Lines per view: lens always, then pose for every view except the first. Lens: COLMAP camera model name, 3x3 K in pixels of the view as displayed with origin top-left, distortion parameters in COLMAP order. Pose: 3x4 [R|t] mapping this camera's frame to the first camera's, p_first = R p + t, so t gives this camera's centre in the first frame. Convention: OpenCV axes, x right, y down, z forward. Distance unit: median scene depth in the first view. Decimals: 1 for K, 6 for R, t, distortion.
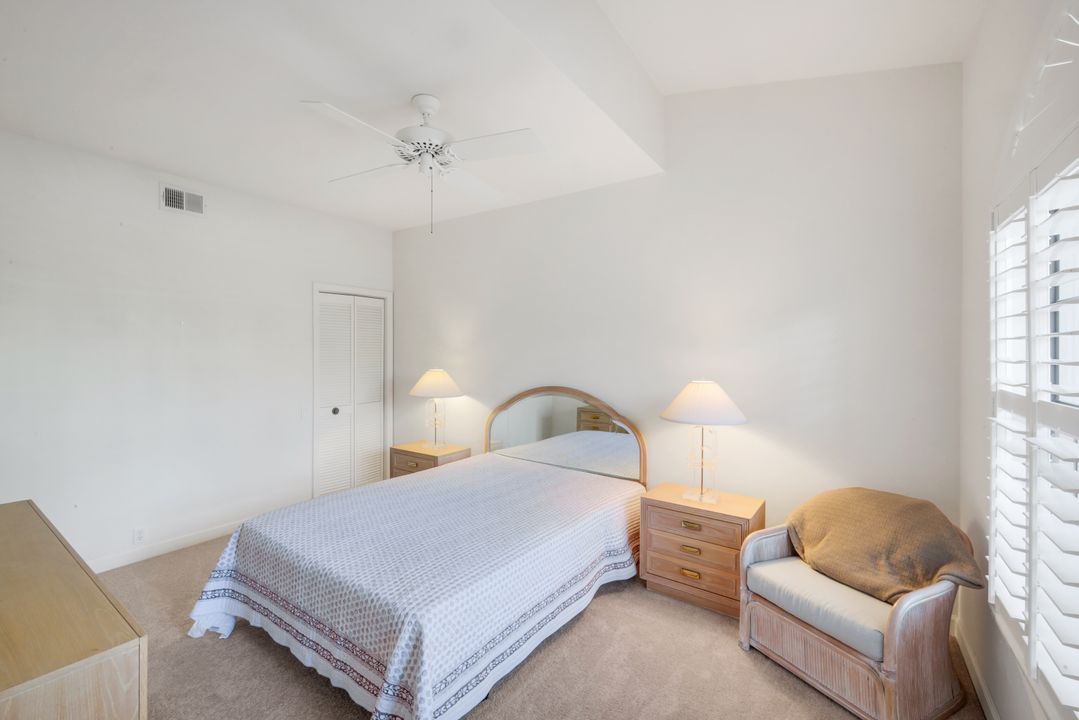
lens RADIAL K [[444.7, 0, 539.5], [0, 444.7, 360.0], [0, 0, 1]] dist [0.002836, 0.000323]
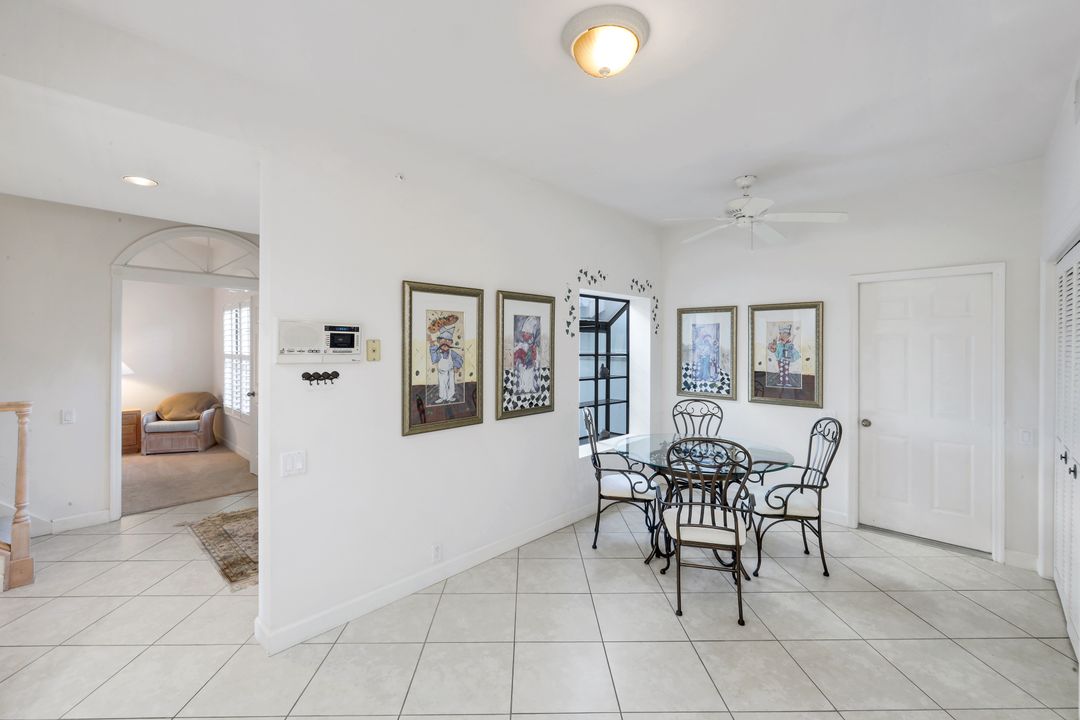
lens RADIAL K [[445.9, 0, 544.8], [0, 445.9, 349.9], [0, 0, 1]] dist [0.000519, 0.000132]
pose [[0.130687, -0.009627, 0.991377, -2.212132], [0.002055, 0.999953, 0.009440, 0.004533], [-0.991422, 0.000804, 0.130701, -2.038144]]
